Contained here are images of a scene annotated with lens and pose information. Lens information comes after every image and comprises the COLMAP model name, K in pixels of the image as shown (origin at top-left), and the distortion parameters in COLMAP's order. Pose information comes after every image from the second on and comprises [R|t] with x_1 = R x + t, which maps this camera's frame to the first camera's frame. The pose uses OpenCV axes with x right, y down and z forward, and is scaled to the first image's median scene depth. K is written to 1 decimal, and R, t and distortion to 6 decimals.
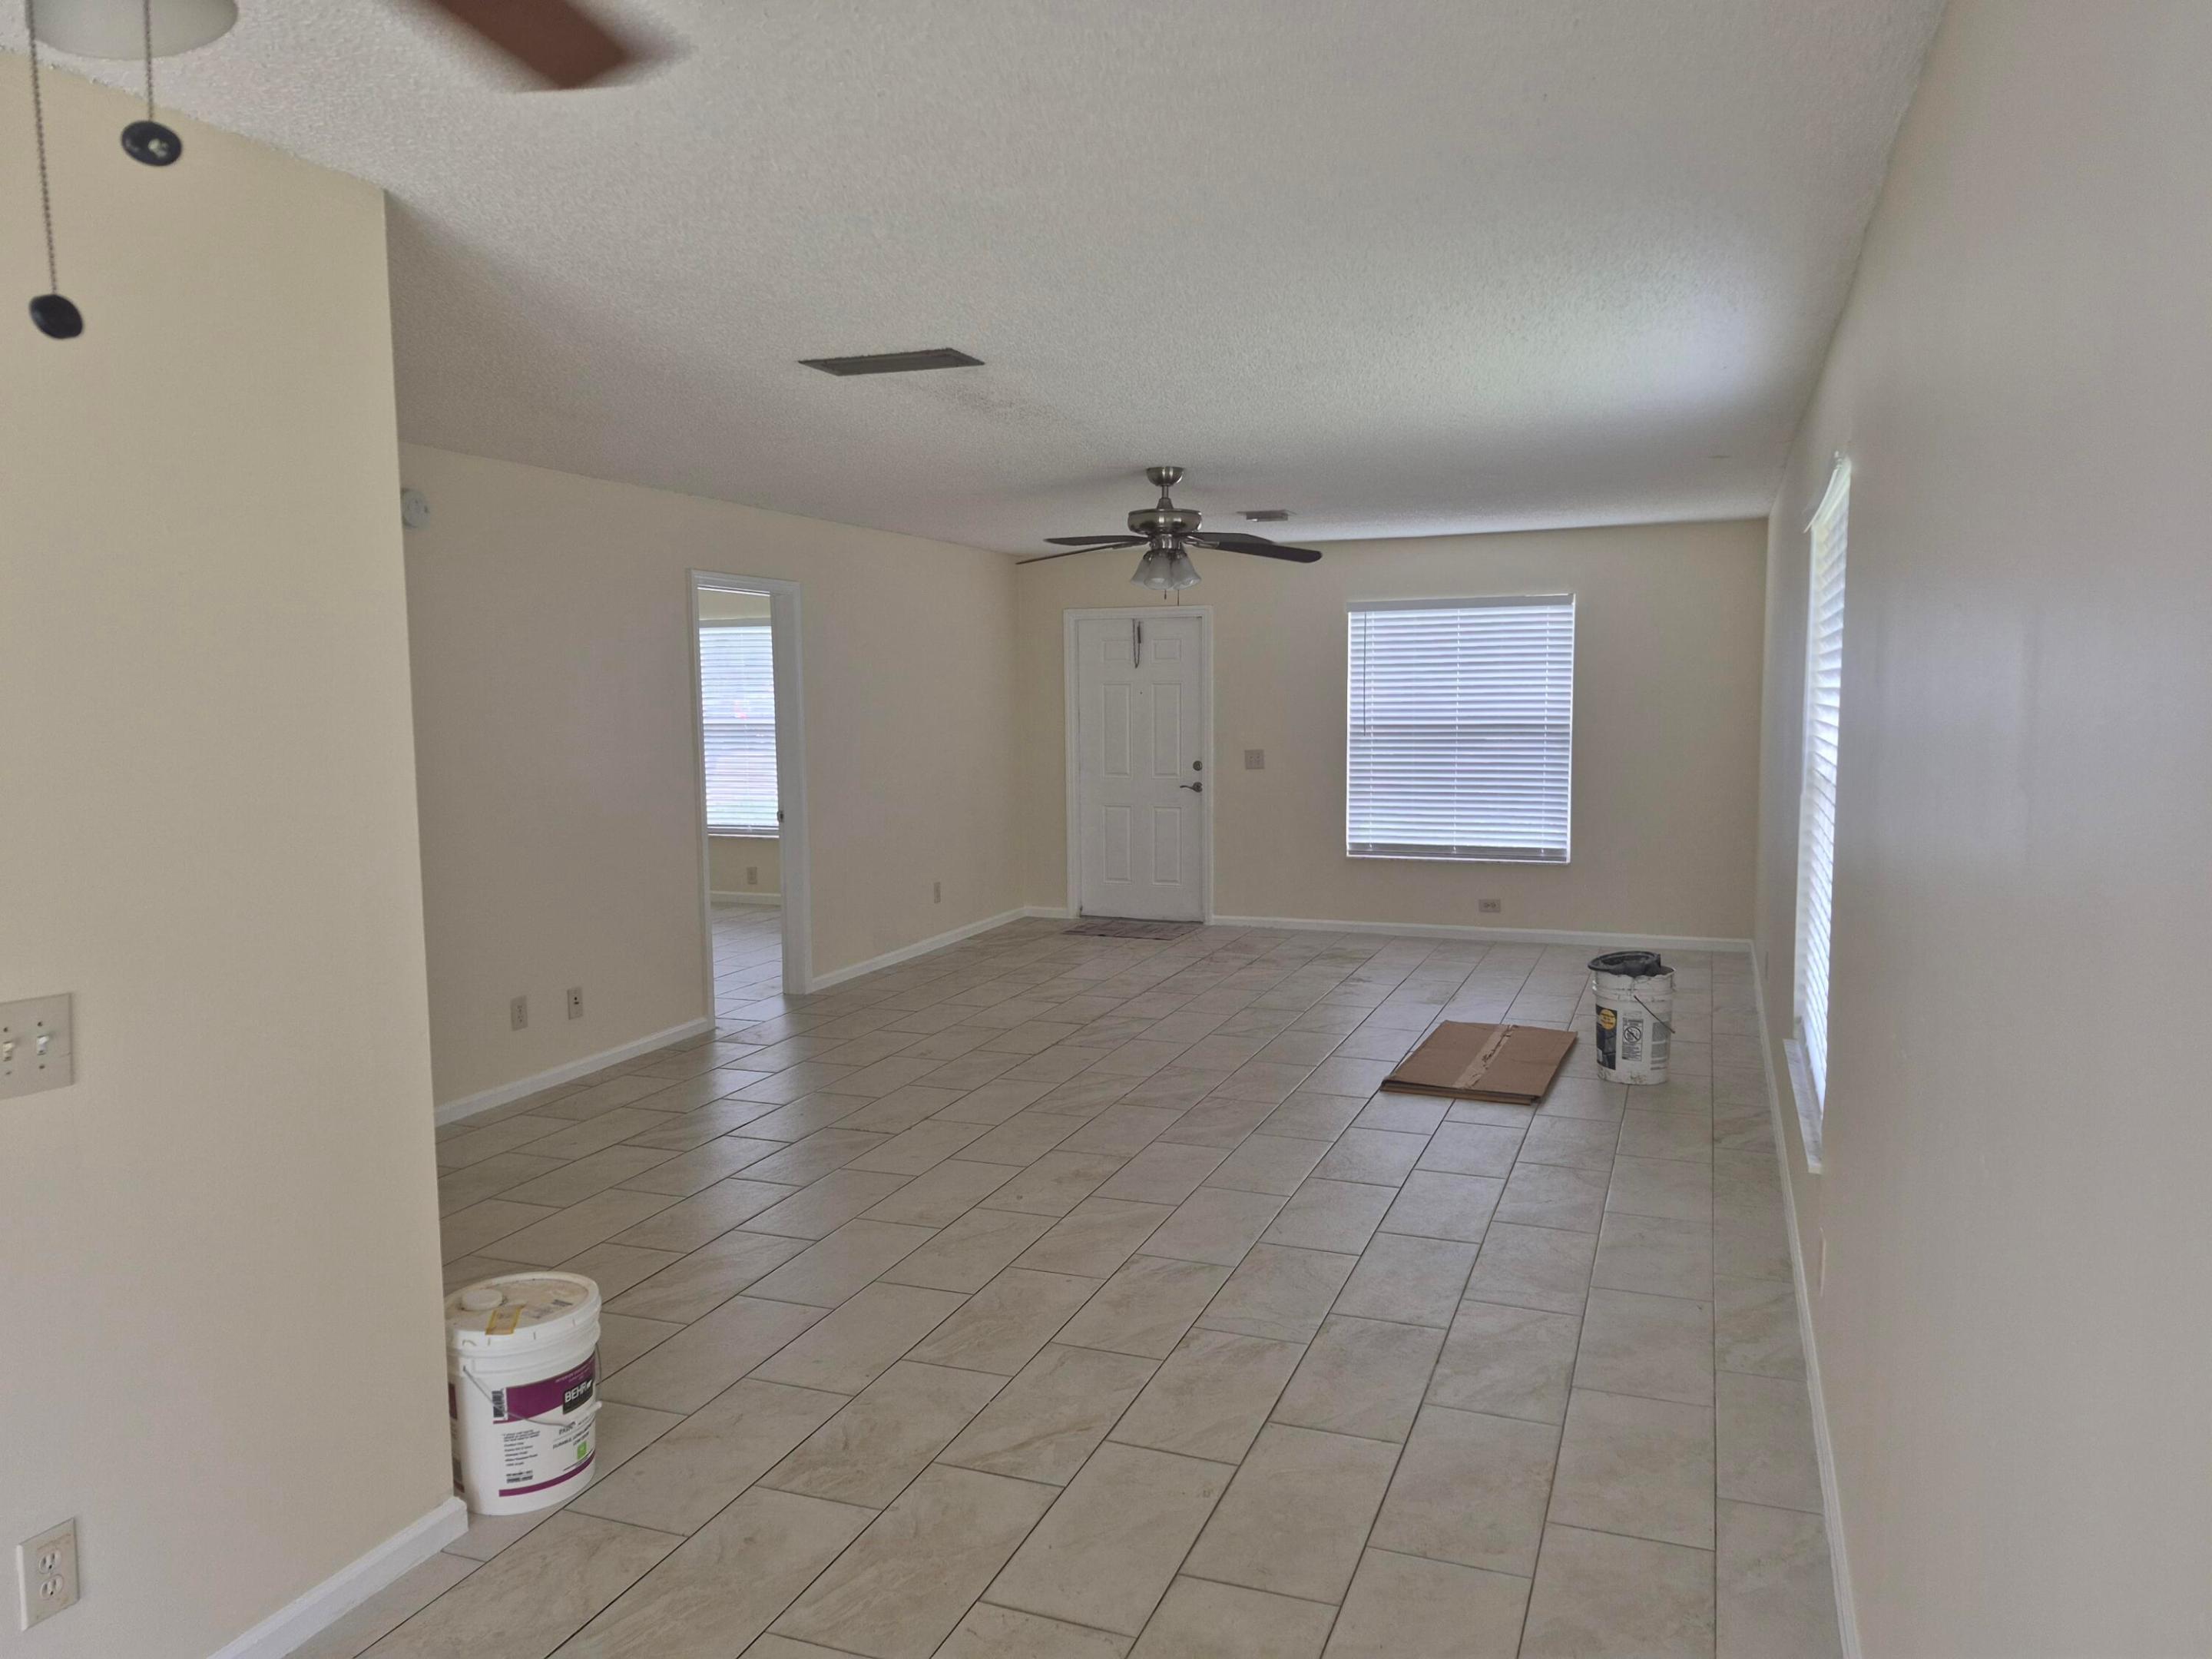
lens RADIAL K [[1527.0, 0, 1050.3], [0, 1527.0, 841.6], [0, 0, 1]] dist [0.019309, -0.017451]
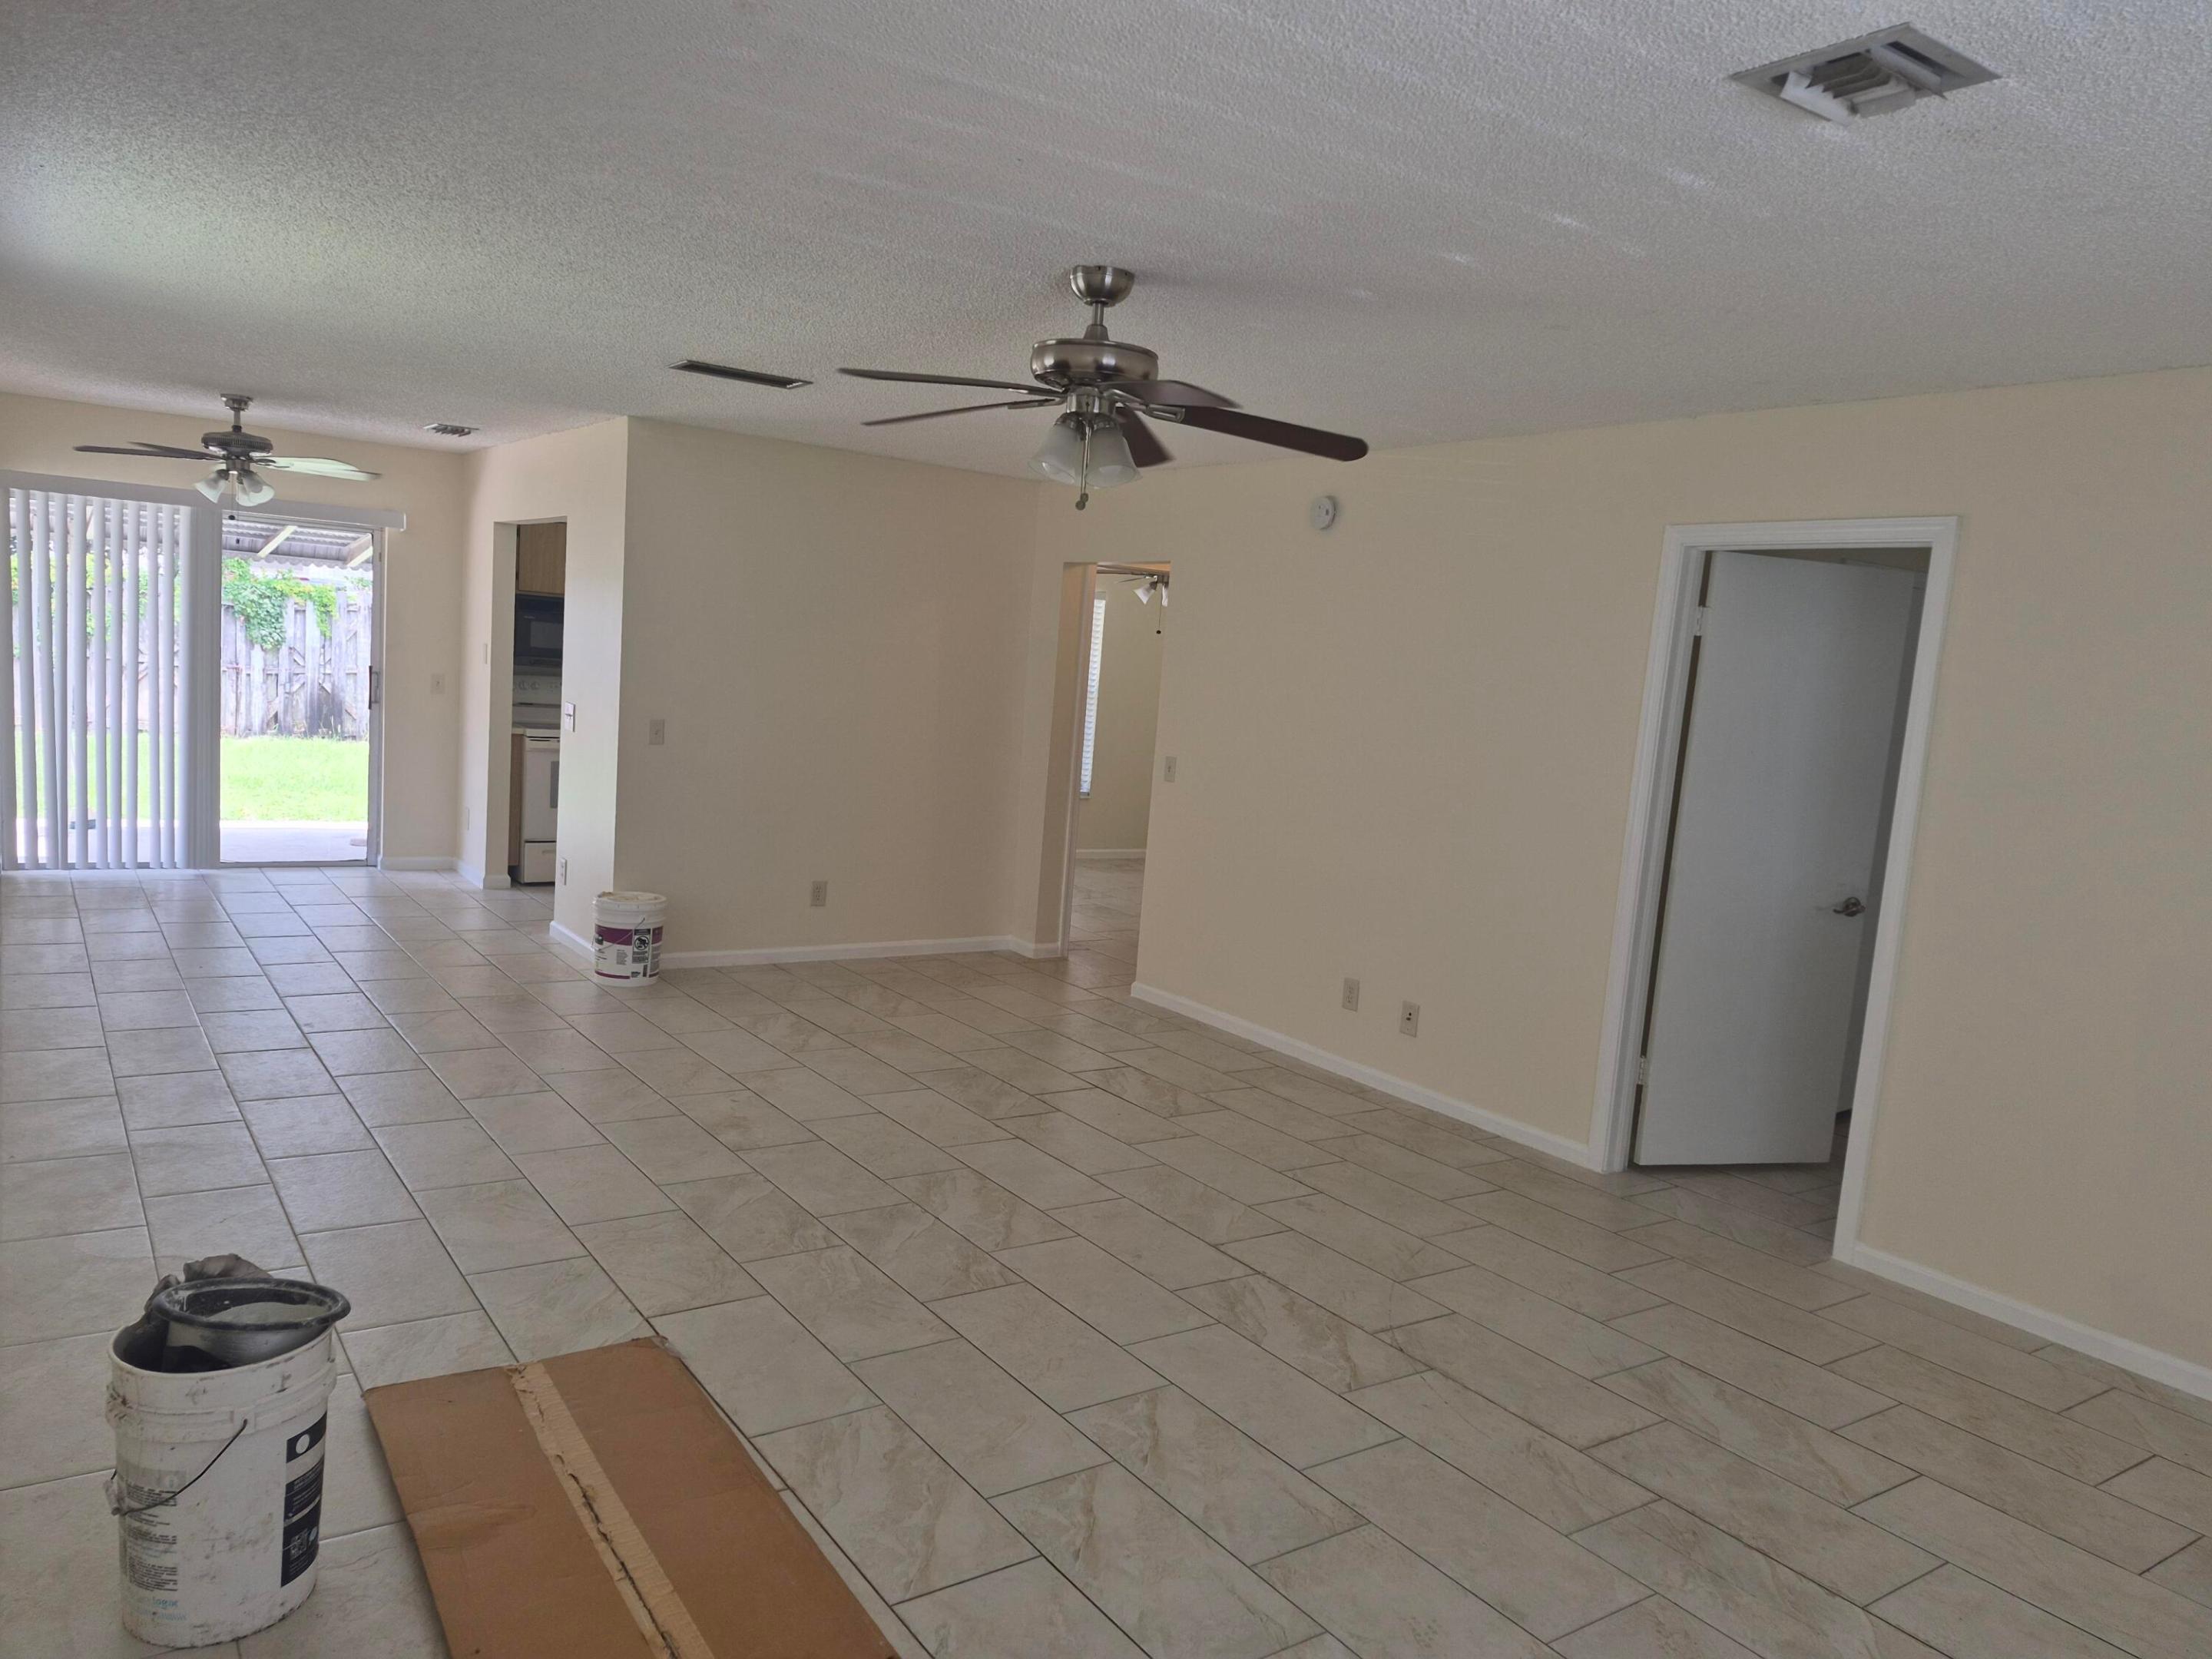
lens RADIAL K [[1511.1, 0, 1107.3], [0, 1511.1, 769.8], [0, 0, 1]] dist [0.107292, -0.151498]
pose [[-0.521683, 0.031331, -0.852564, 0.579862], [-0.156503, 0.978853, 0.131736, -0.137193], [0.838662, 0.202153, -0.505748, 1.325926]]
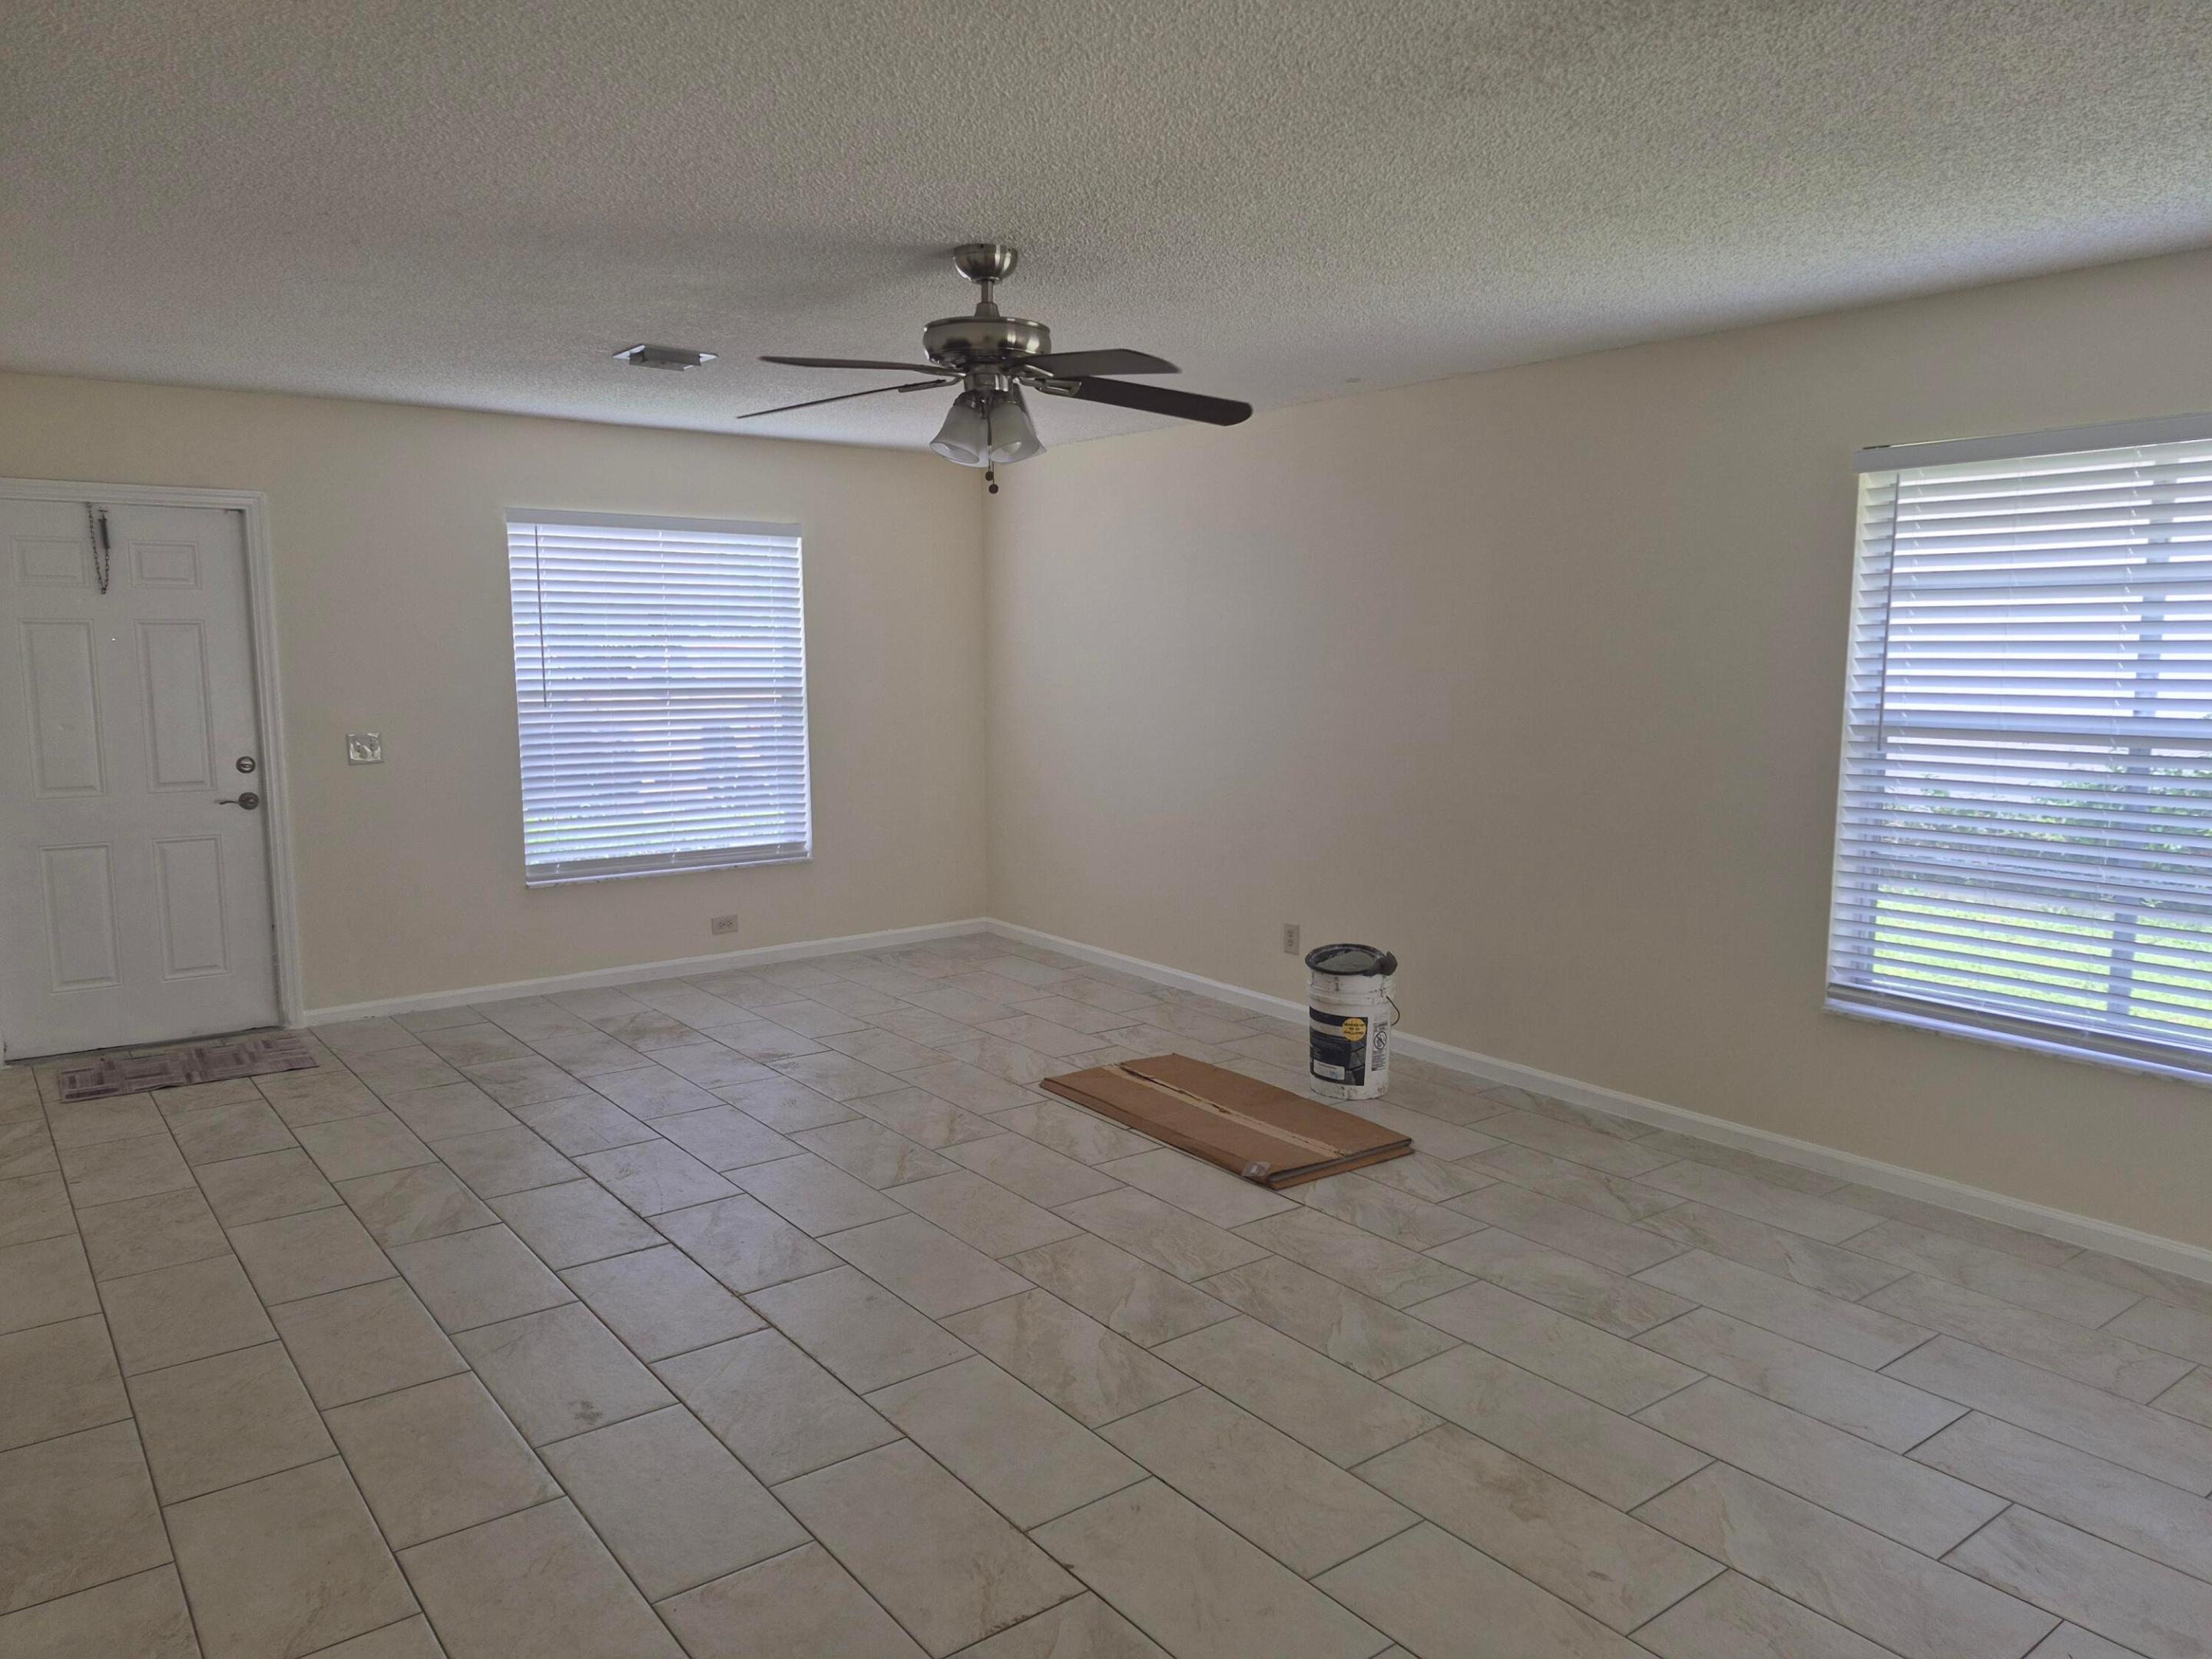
lens RADIAL K [[1529.9, 0, 1106.0], [0, 1529.9, 829.5], [0, 0, 1]] dist [0.090667, -0.112024]
pose [[0.487165, -0.093991, 0.868237, -0.427092], [0.079292, 0.994846, 0.063207, -0.058862], [-0.869703, 0.038052, 0.492106, 0.674779]]
